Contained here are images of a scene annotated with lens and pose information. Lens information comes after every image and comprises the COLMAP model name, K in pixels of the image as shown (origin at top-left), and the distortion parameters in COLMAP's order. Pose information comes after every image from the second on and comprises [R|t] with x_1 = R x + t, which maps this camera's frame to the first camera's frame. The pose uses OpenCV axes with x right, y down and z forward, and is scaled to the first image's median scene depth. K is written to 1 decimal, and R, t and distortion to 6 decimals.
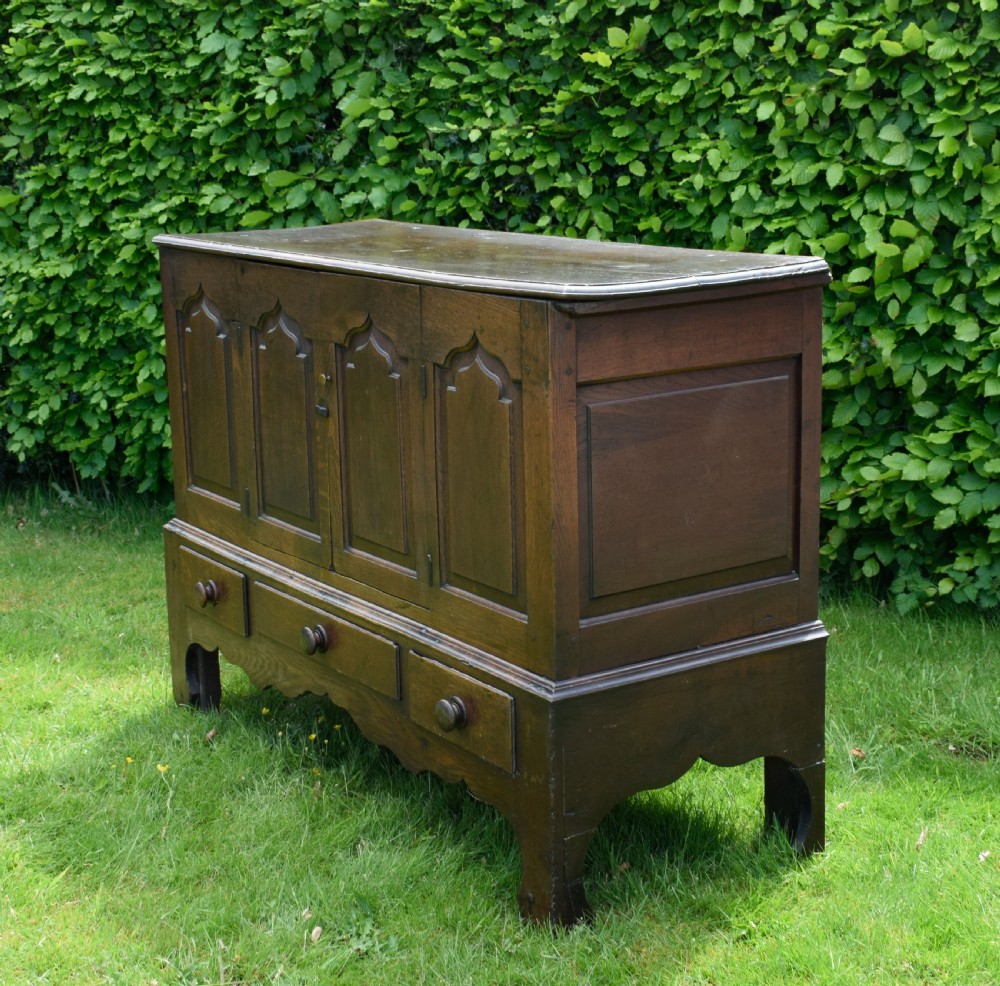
lens RADIAL K [[1864.5, 0, 500.0], [0, 1864.5, 493.0], [0, 0, 1]] dist [0.031205, -0.050546]
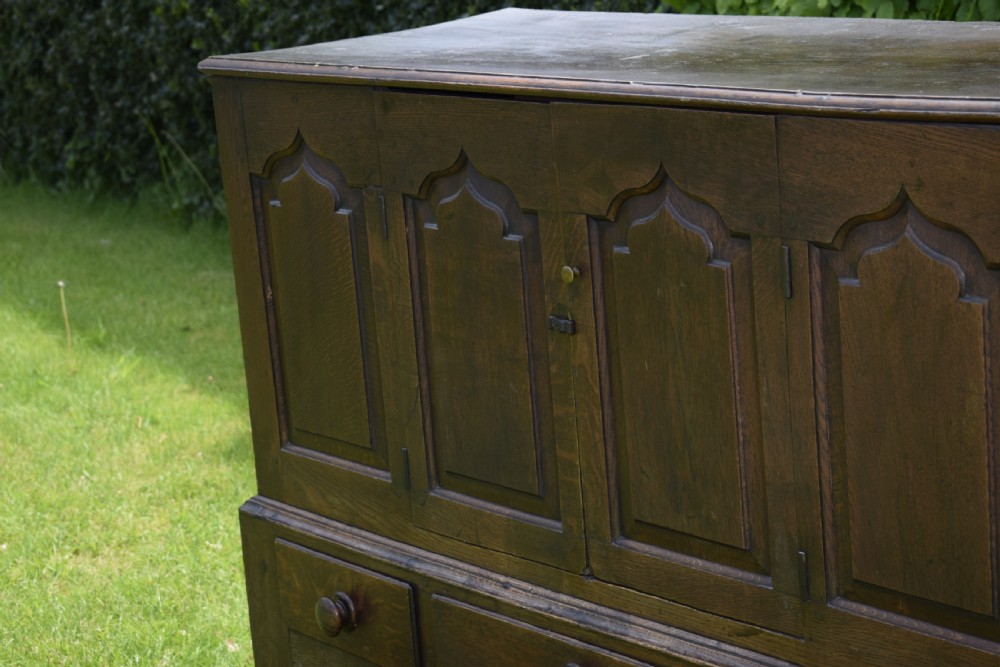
lens RADIAL K [[2341.1, 0, 500.0], [0, 2341.1, 333.5], [0, 0, 1]] dist [-0.018110, -0.029676]
pose [[0.993676, -0.077531, 0.081216, -0.180126], [0.077515, 0.996986, 0.003348, -0.045265], [-0.081230, 0.002968, 0.996691, 0.223861]]
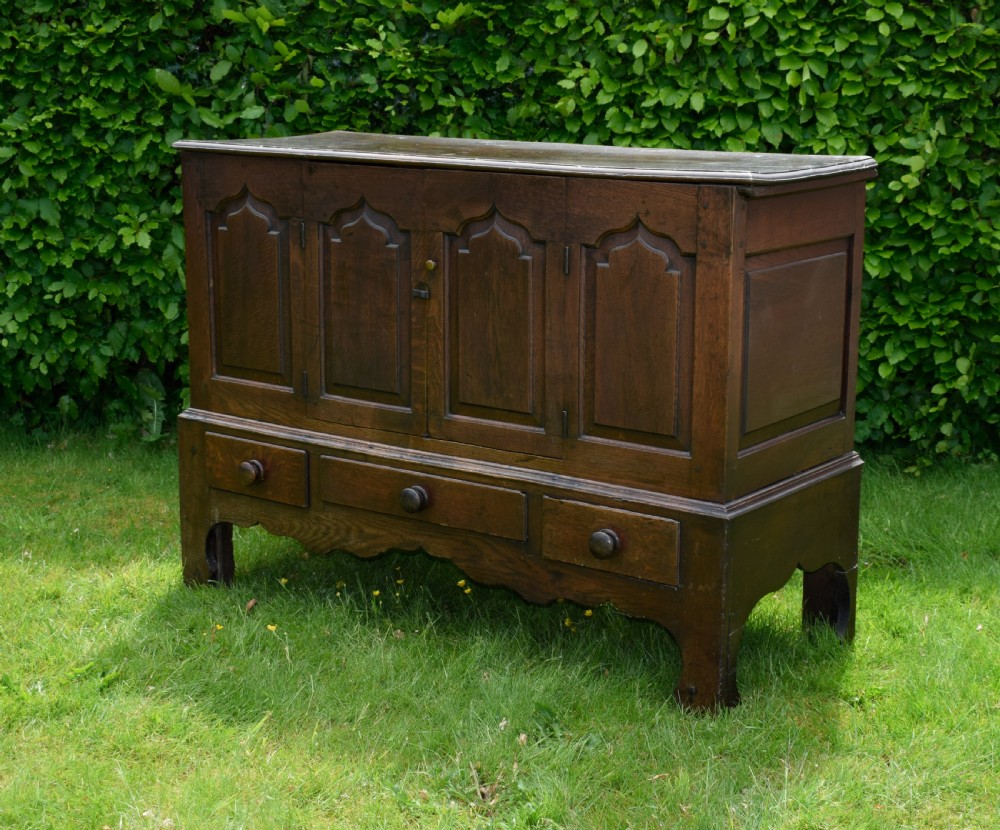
lens RADIAL K [[1785.7, 0, 561.3], [0, 1785.7, 417.8], [0, 0, 1]] dist [-0.016044, 0.043325]
pose [[0.929104, -0.045149, 0.367052, -0.416562], [0.047821, 0.998854, 0.001815, 0.032763], [-0.366714, 0.015867, 0.930198, -0.029718]]
